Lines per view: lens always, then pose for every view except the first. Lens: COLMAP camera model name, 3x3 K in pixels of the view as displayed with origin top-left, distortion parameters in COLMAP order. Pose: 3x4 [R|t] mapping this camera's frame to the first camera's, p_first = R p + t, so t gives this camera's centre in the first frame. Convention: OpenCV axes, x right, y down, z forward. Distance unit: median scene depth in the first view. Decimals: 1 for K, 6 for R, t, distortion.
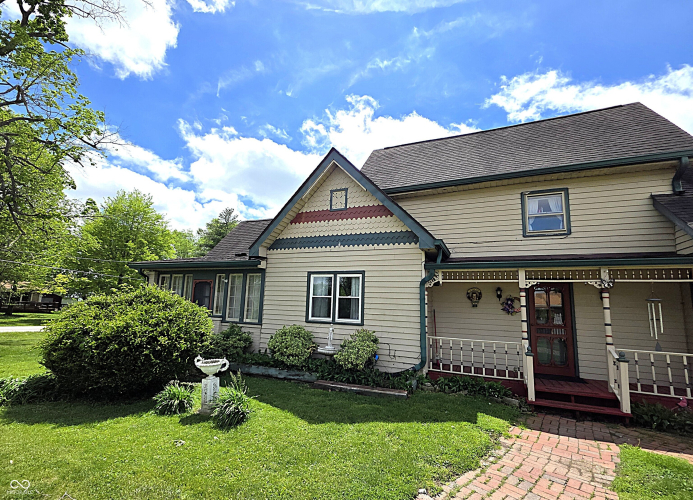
lens RADIAL K [[313.2, 0, 339.8], [0, 313.2, 264.9], [0, 0, 1]] dist [0.010949, -0.002612]
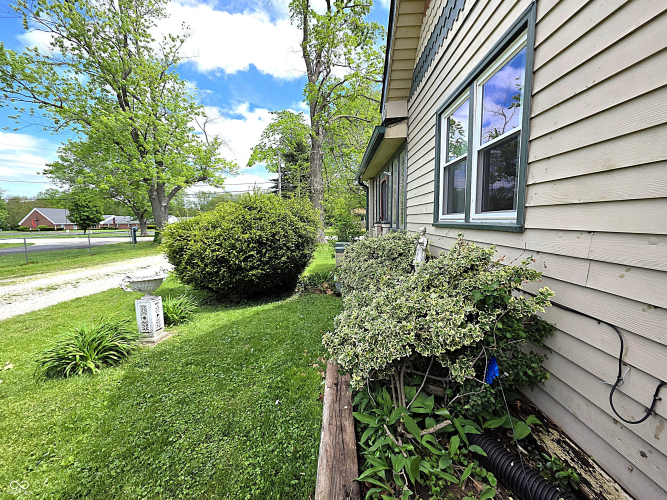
lens RADIAL K [[273.1, 0, 333.7], [0, 273.1, 251.8], [0, 0, 1]] dist [0.000689, -0.000466]
pose [[0.384258, 0.058806, -0.921351, 0.233923], [0.170544, 0.976273, 0.133439, 0.157762], [0.907337, -0.208406, 0.365112, 0.798157]]
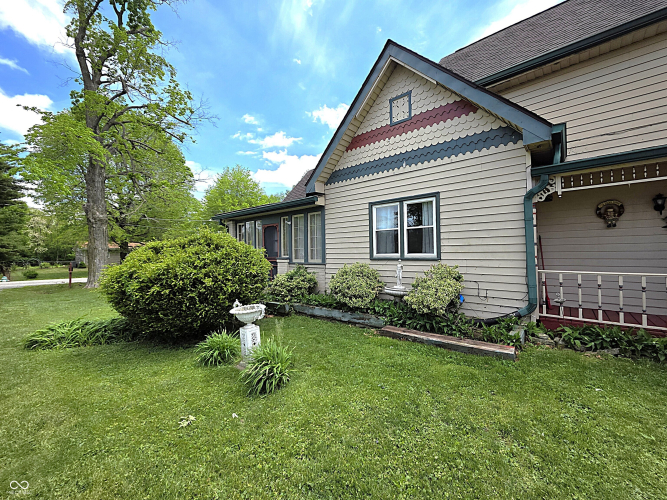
lens RADIAL K [[273.1, 0, 329.0], [0, 273.1, 249.6], [0, 0, 1]] dist [0.000689, -0.000466]
pose [[0.955309, -0.053883, -0.290658, 0.006870], [0.089897, 0.989633, 0.112006, 0.064205], [0.281609, -0.133129, 0.950249, 0.263392]]
